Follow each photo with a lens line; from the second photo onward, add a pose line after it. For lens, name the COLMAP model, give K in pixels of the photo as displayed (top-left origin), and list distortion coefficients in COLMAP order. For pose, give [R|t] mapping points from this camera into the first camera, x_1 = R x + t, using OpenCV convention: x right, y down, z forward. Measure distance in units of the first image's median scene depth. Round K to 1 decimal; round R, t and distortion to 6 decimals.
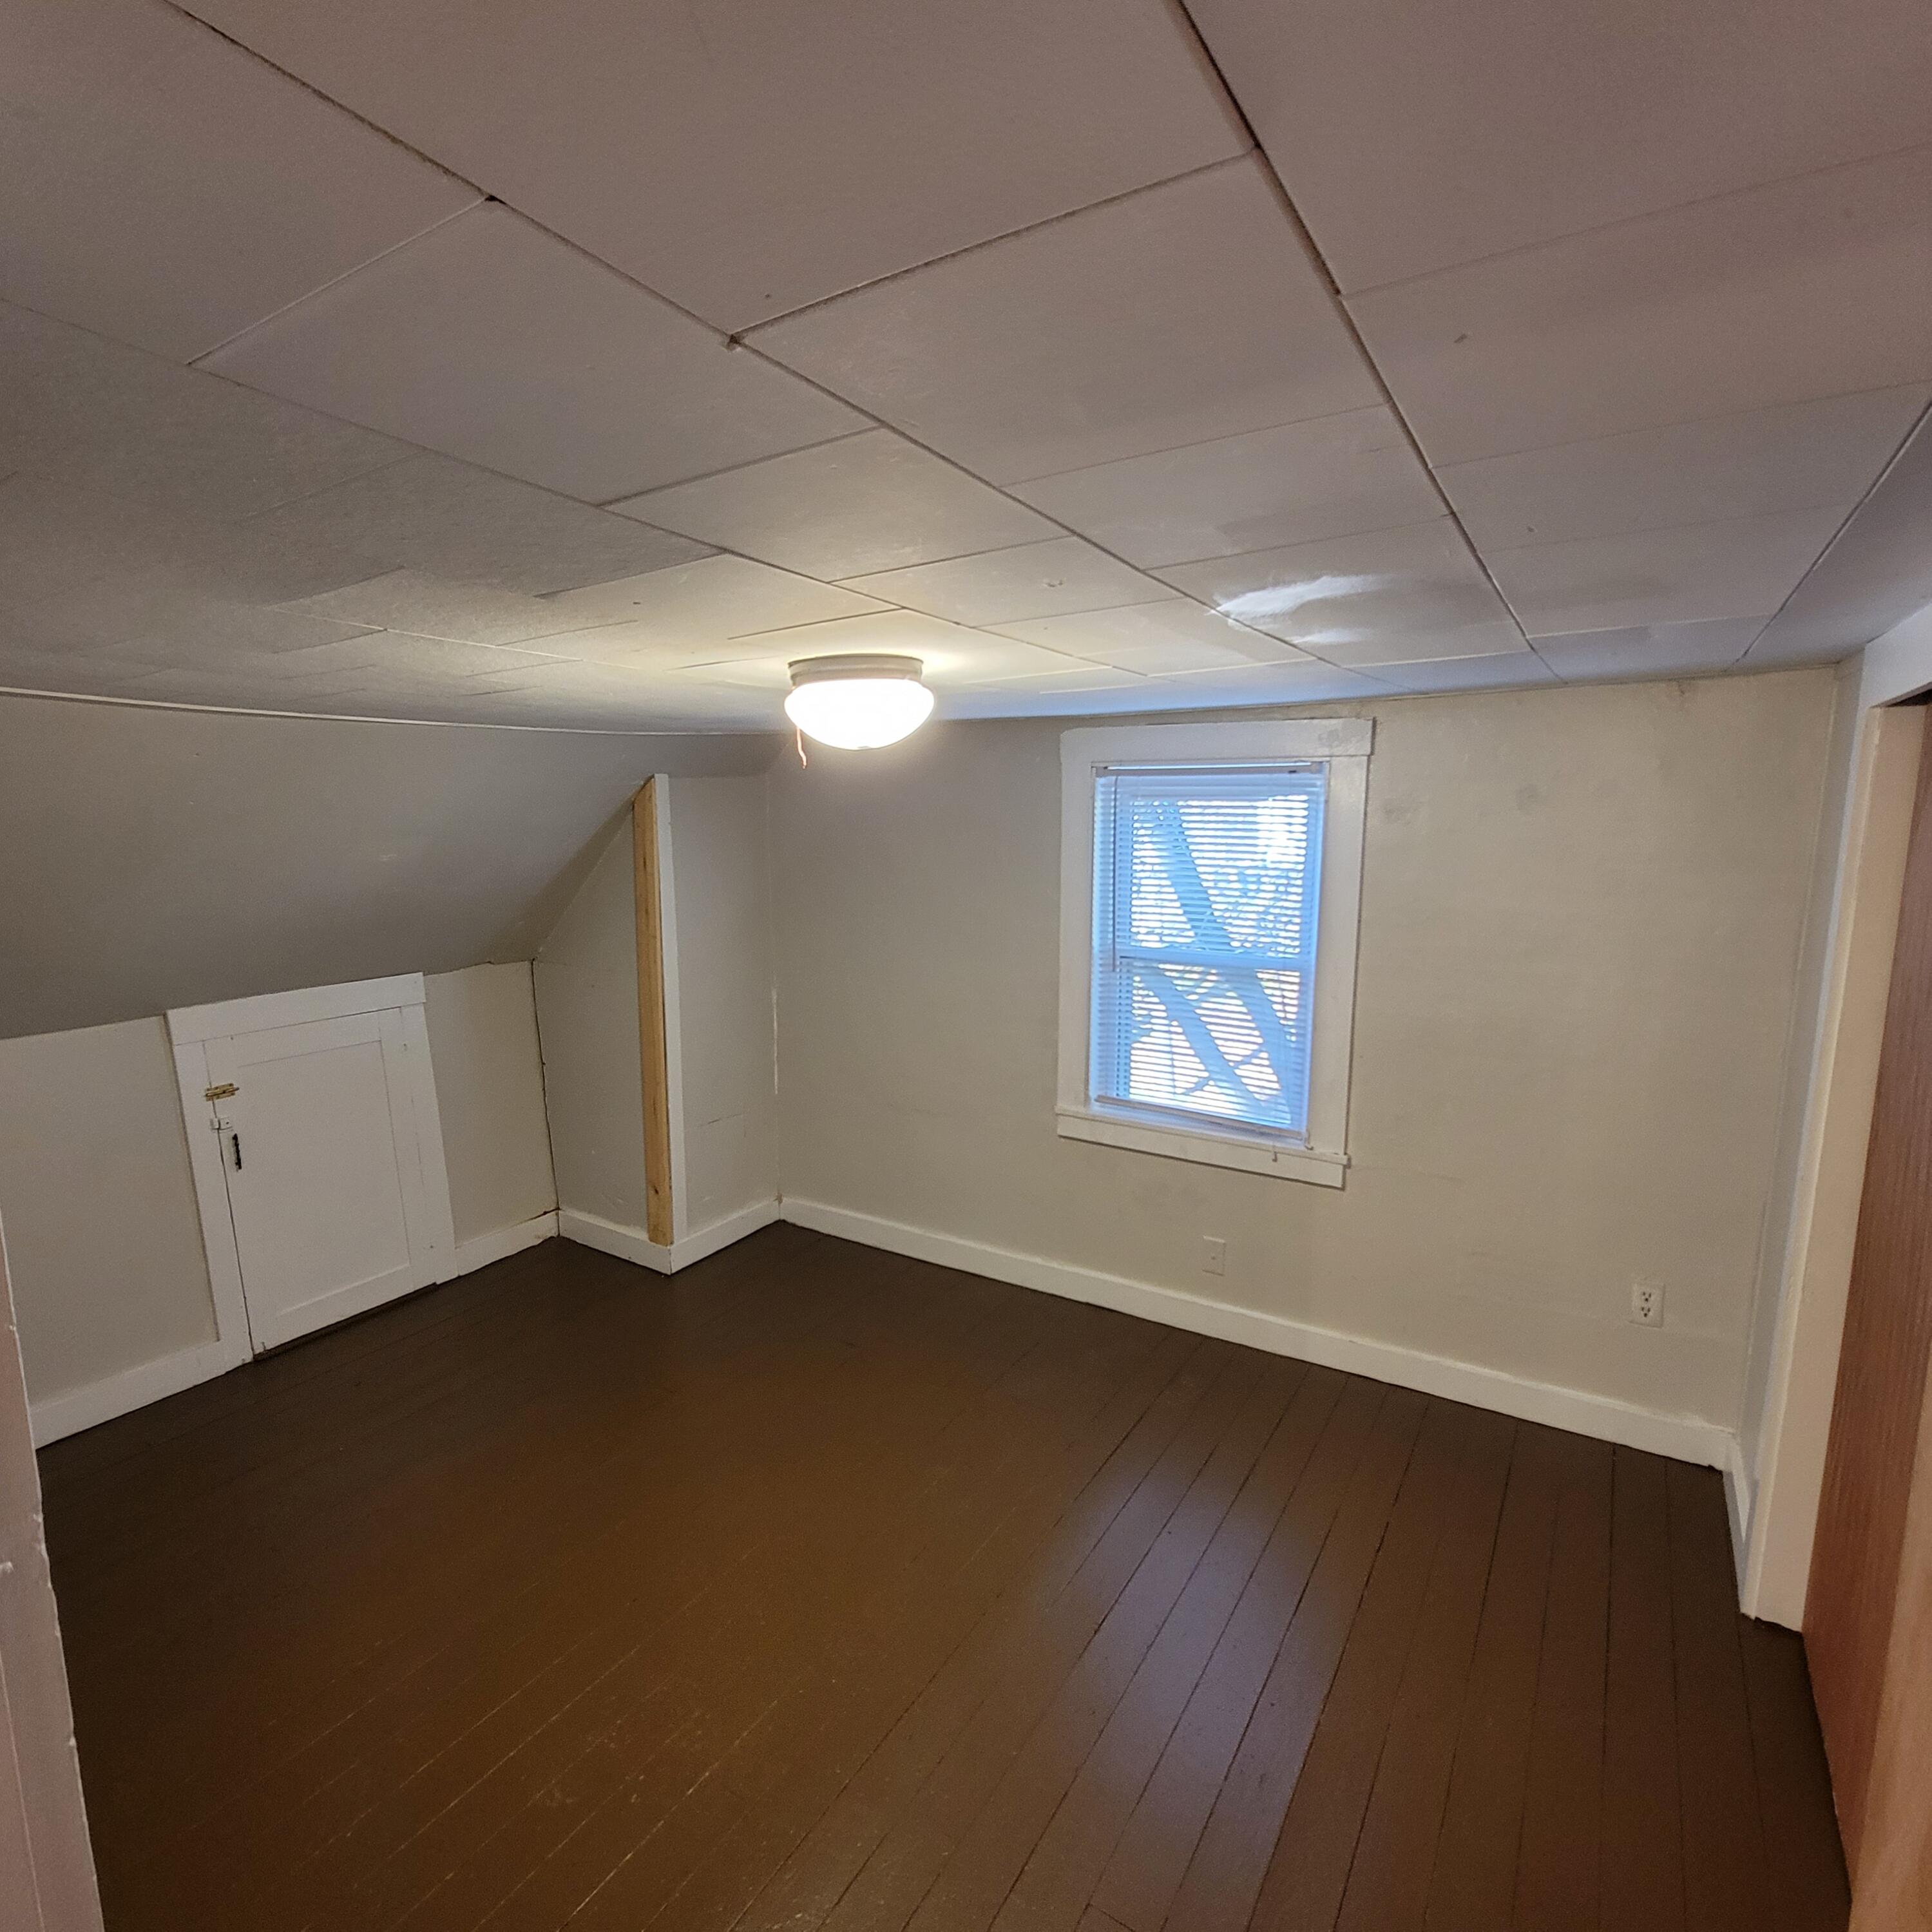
lens RADIAL K [[1057.8, 0, 957.2], [0, 1057.8, 989.5], [0, 0, 1]] dist [-0.006392, 0.000783]
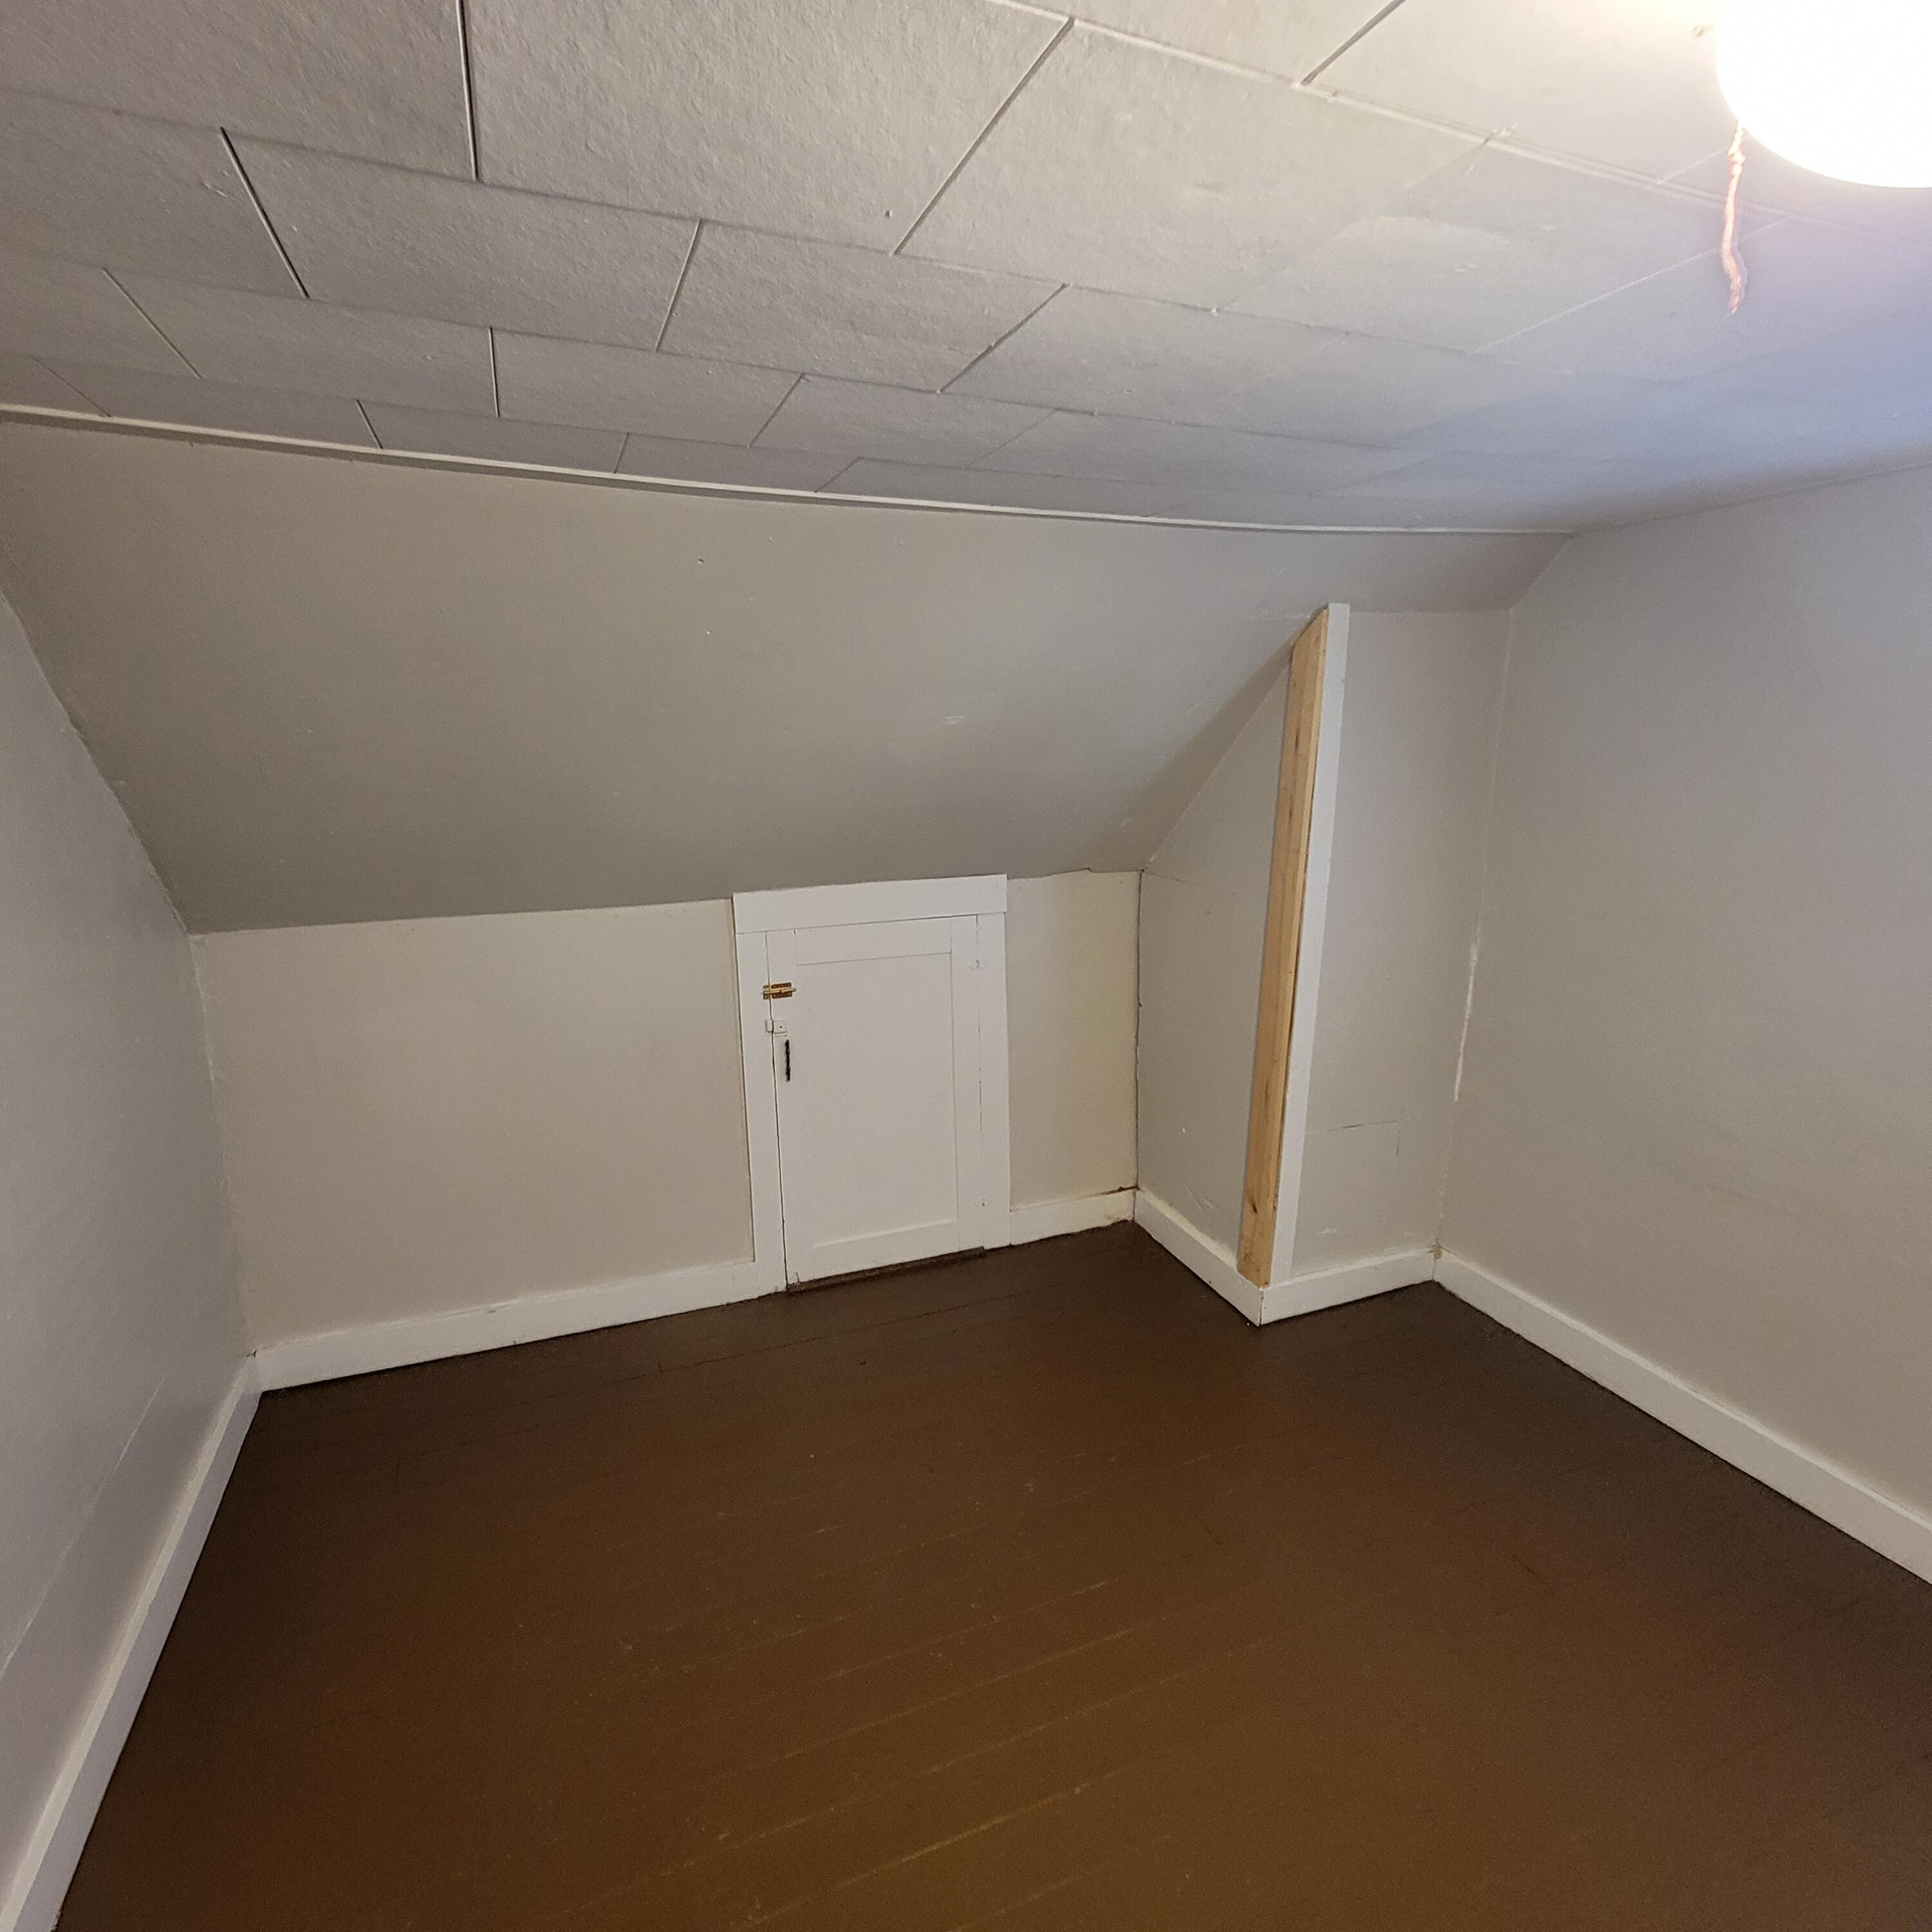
lens RADIAL K [[1057.8, 0, 963.3], [0, 1057.8, 977.4], [0, 0, 1]] dist [-0.006392, 0.000783]
pose [[0.811322, 0.140998, -0.567341, -0.065788], [-0.102869, 0.989769, 0.098875, -0.015480], [0.575477, -0.021857, 0.817525, 0.329260]]
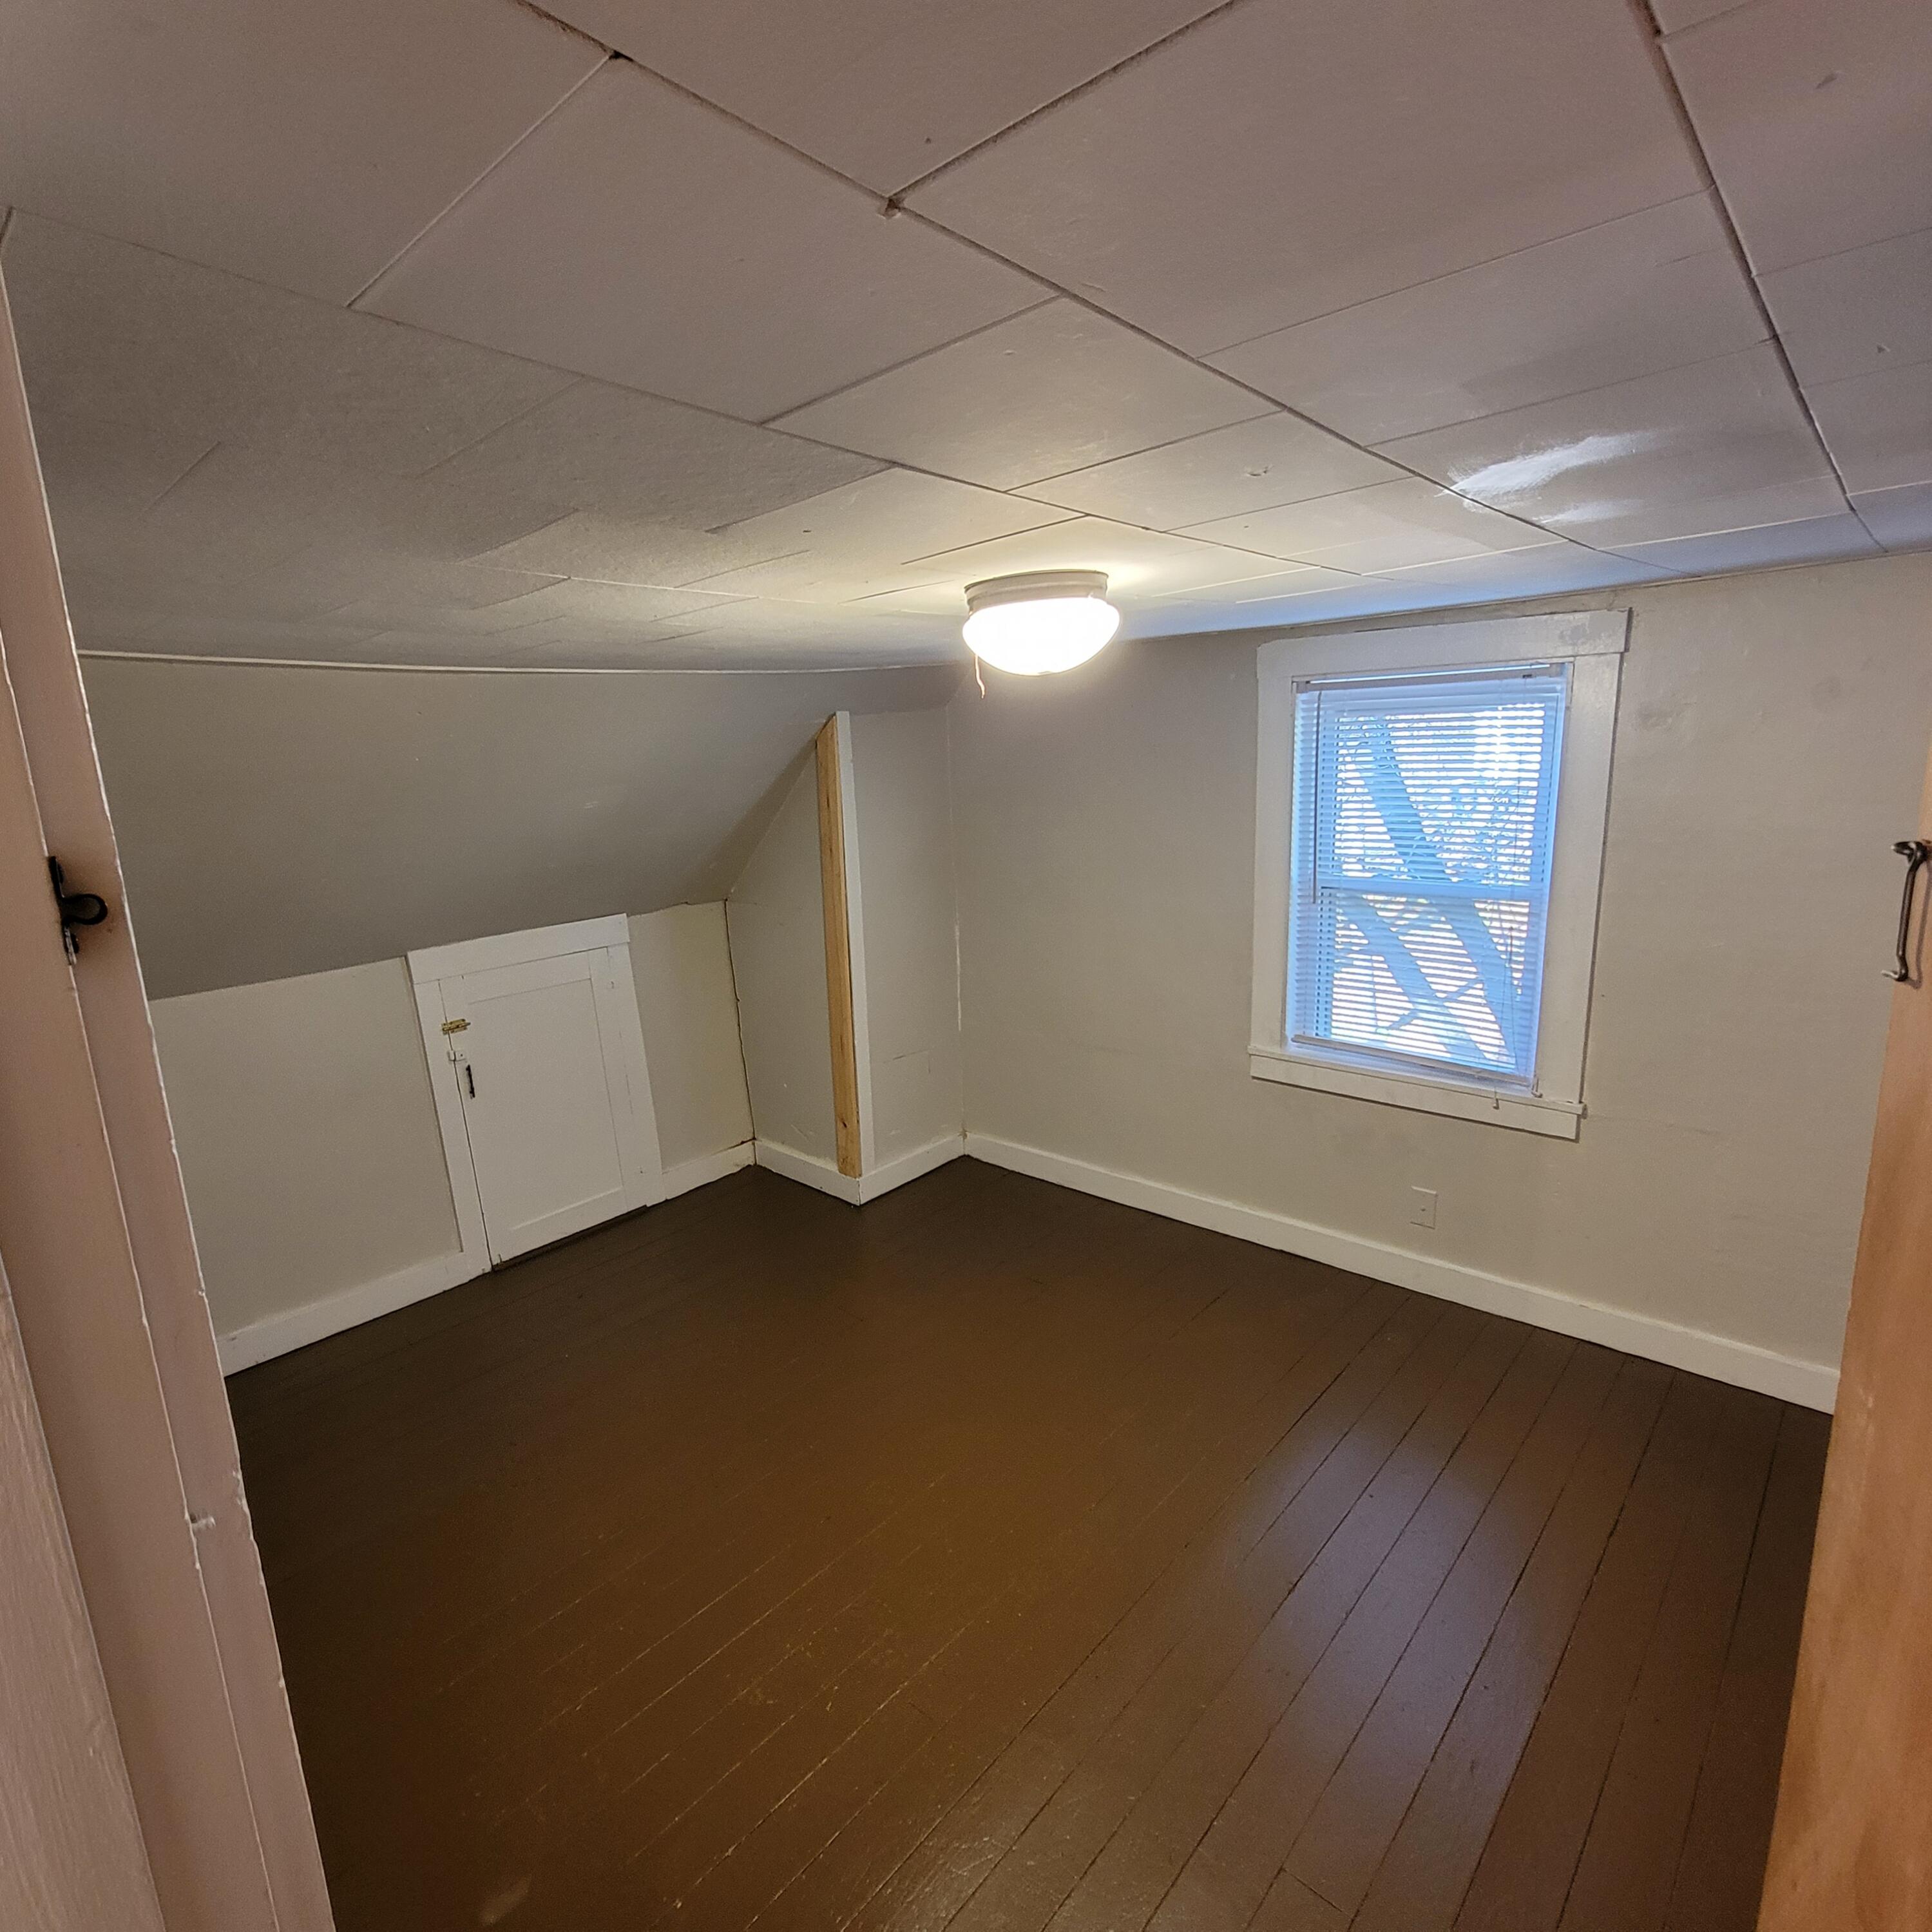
lens RADIAL K [[1057.8, 0, 949.1], [0, 1057.8, 986.6], [0, 0, 1]] dist [-0.006392, 0.000783]
pose [[0.983703, 0.000542, -0.179800, -0.001571], [0.010506, 0.998114, 0.060489, -0.003984], [0.179494, -0.061392, 0.981842, 0.022799]]
